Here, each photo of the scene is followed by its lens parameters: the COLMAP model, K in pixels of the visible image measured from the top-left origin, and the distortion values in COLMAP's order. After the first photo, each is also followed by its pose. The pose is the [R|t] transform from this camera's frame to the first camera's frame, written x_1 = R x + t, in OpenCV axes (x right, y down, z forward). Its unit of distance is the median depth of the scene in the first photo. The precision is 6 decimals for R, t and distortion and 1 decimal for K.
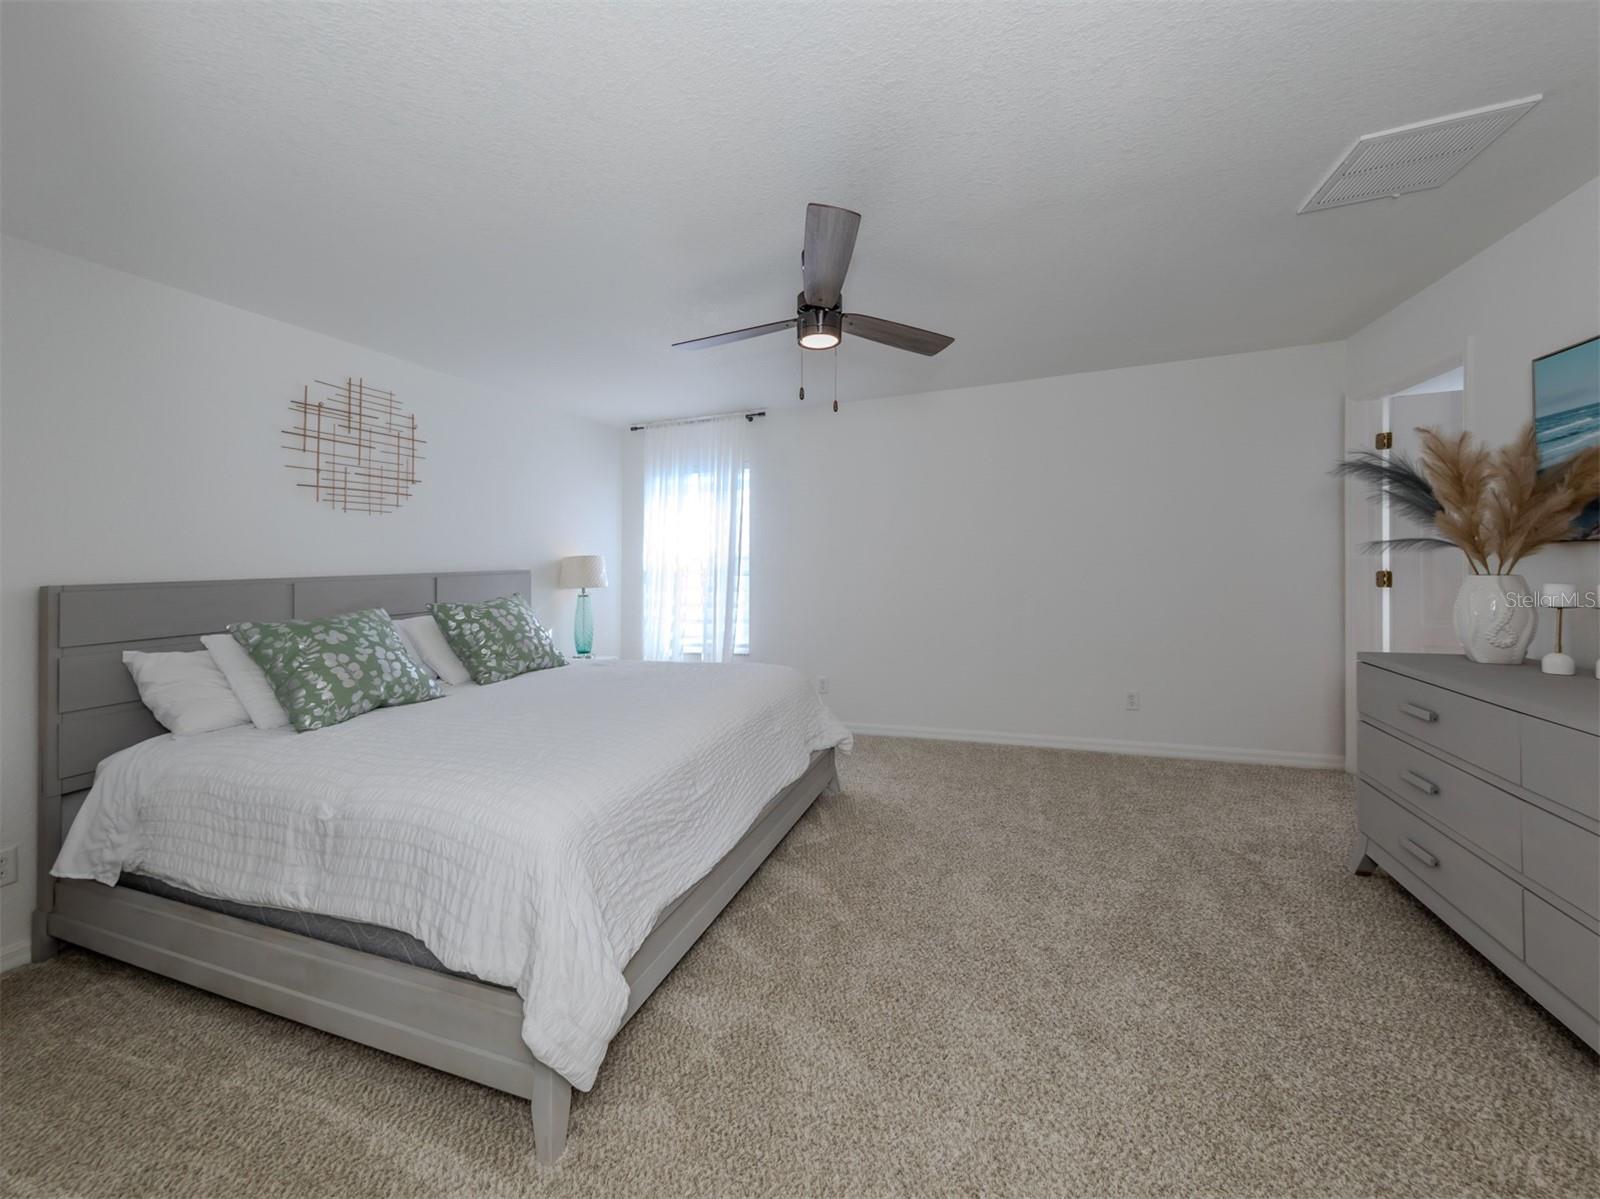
lens RADIAL K [[585.8, 0, 798.6], [0, 585.8, 561.7], [0, 0, 1]] dist [0.000723, -0.000045]
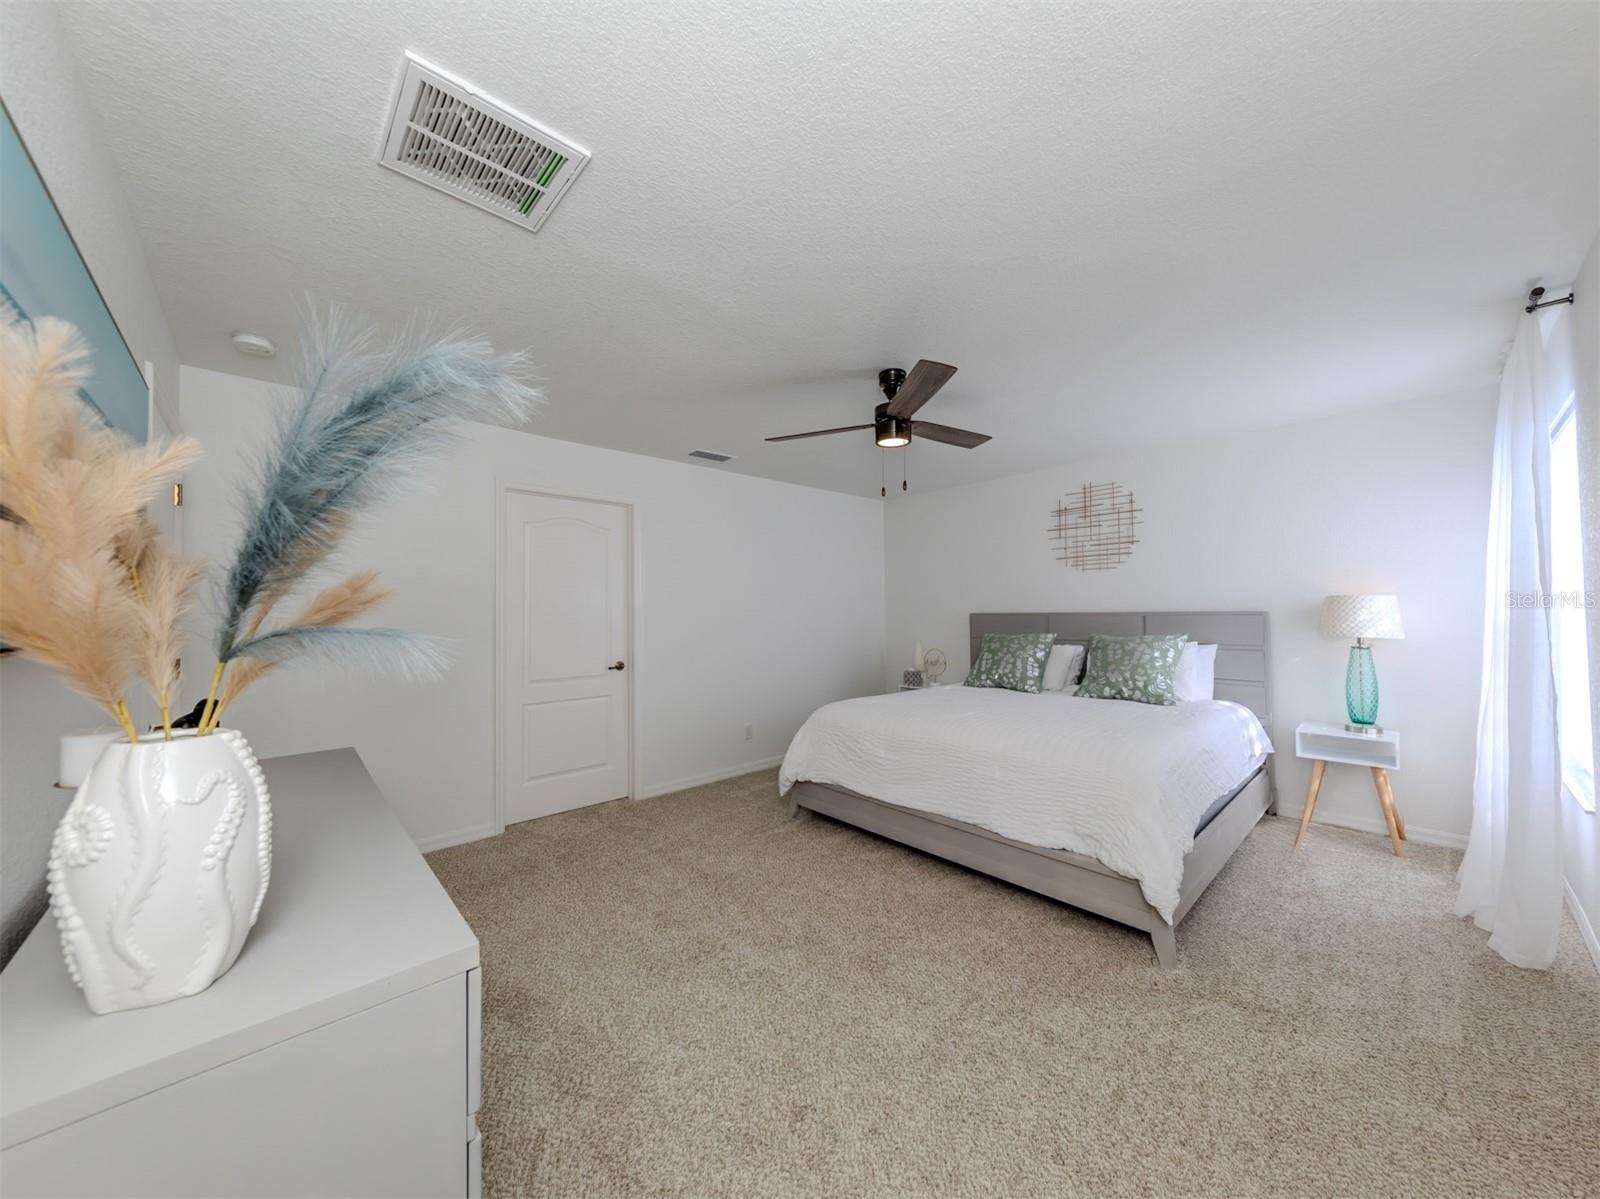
lens RADIAL K [[562.6, 0, 821.3], [0, 562.6, 594.2], [0, 0, 1]] dist [0.000353, -0.000030]
pose [[-0.424261, 0.006381, -0.905517, 0.868707], [0.021450, 0.999765, -0.003005, -0.034977], [0.905286, -0.020698, -0.424299, 0.994426]]
